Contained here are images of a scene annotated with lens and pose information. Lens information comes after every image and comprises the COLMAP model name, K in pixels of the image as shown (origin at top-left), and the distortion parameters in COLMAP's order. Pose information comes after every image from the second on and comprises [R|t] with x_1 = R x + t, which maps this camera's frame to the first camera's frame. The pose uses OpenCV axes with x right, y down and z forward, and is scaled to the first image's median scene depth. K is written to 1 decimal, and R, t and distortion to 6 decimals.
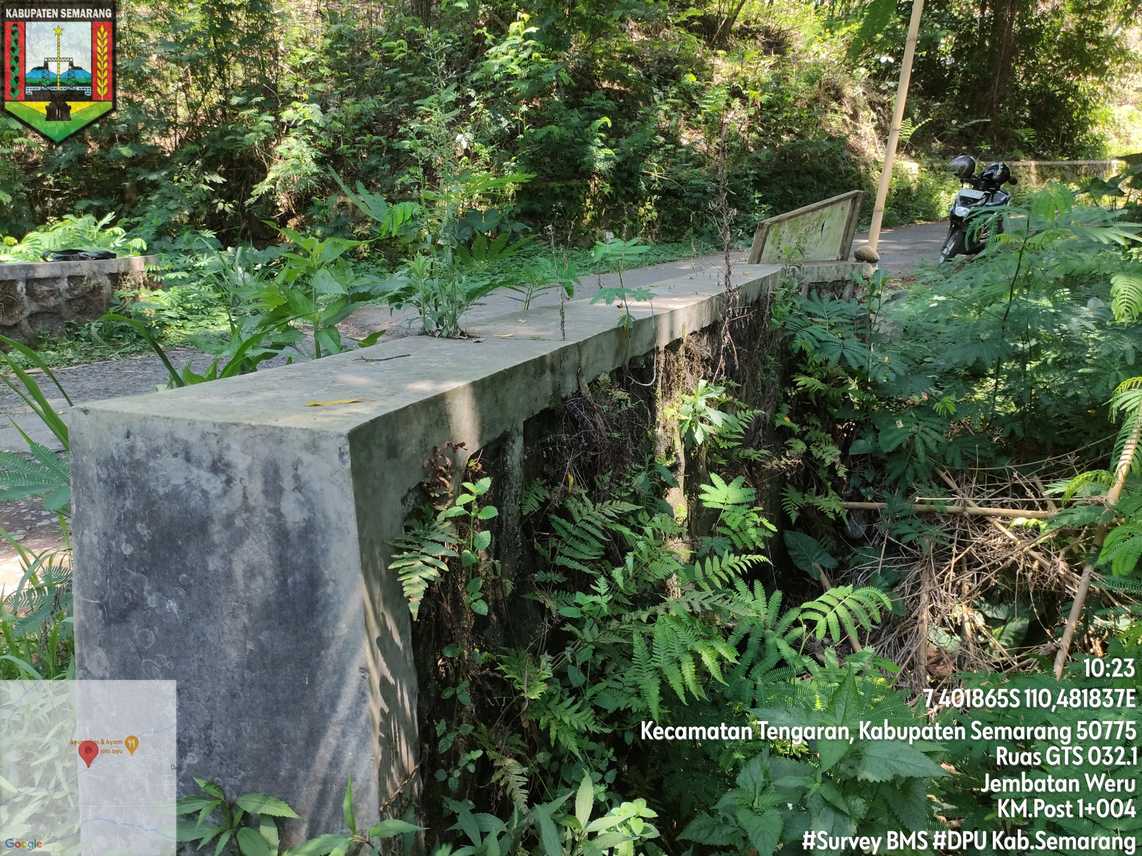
lens RADIAL K [[846.6, 0, 571.0], [0, 846.6, 428.0], [0, 0, 1]] dist [0.026884, -0.011543]
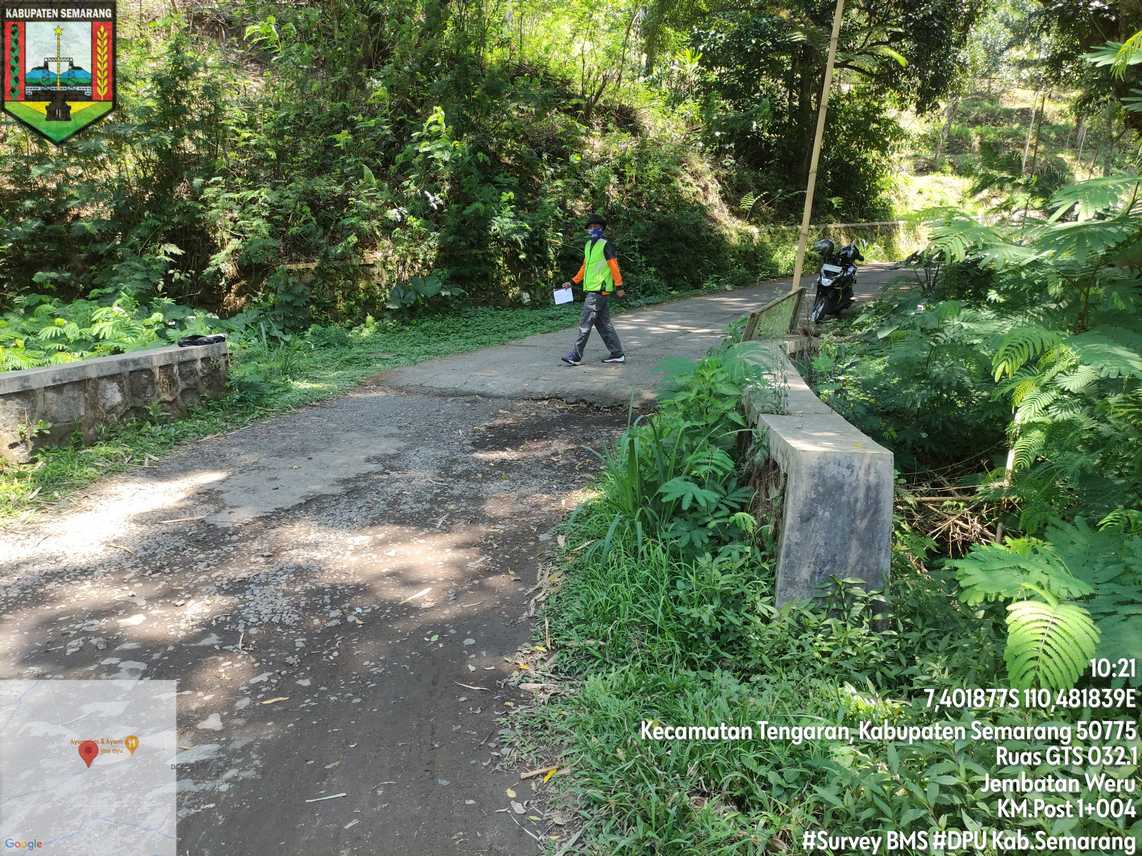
lens RADIAL K [[840.9, 0, 568.9], [0, 840.9, 424.8], [0, 0, 1]] dist [0.068321, -0.073805]
pose [[0.979272, -0.041641, 0.198222, -0.130902], [0.050904, 0.997826, -0.041861, -0.002007], [-0.196048, 0.051084, 0.979263, -0.120064]]
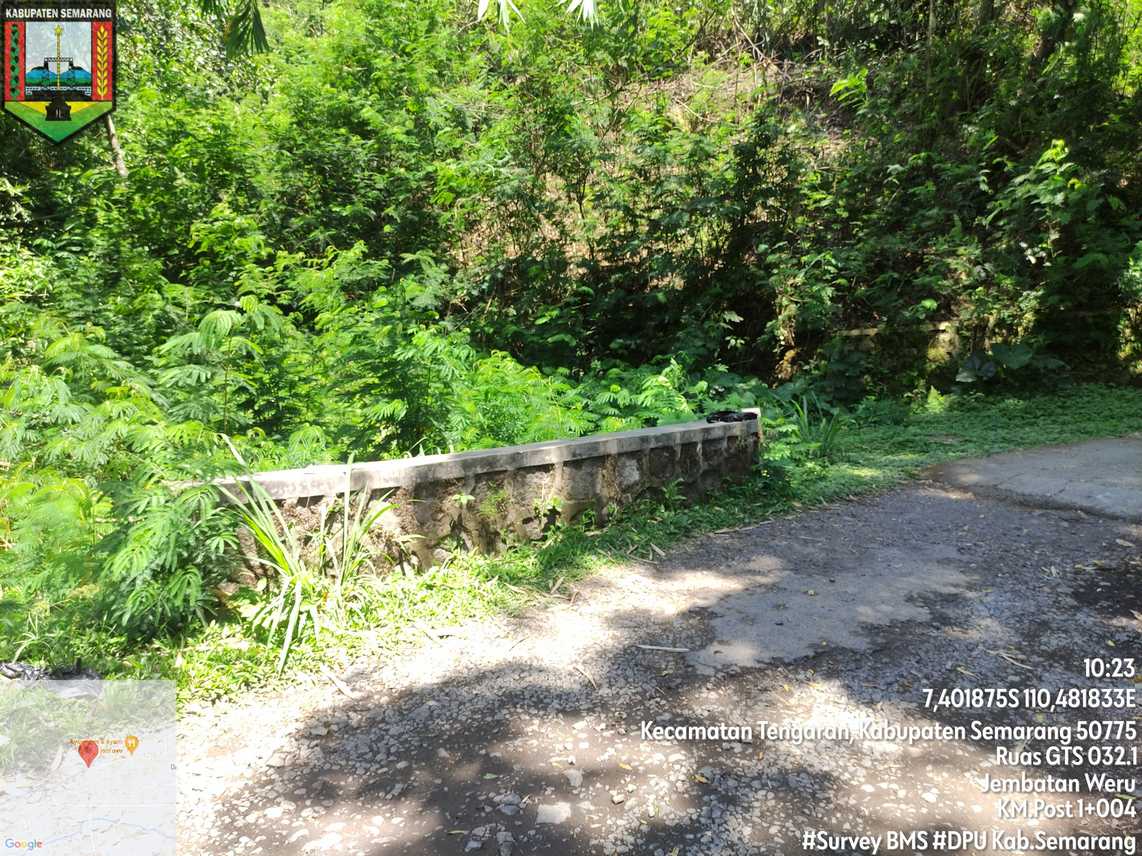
lens RADIAL K [[844.4, 0, 571.0], [0, 844.4, 428.0], [0, 0, 1]] dist [0.081673, -0.119056]
pose [[0.909001, 0.046981, -0.414138, -0.132623], [-0.095790, 0.990578, -0.097878, -0.026039], [0.405637, 0.128641, 0.904936, -0.028335]]
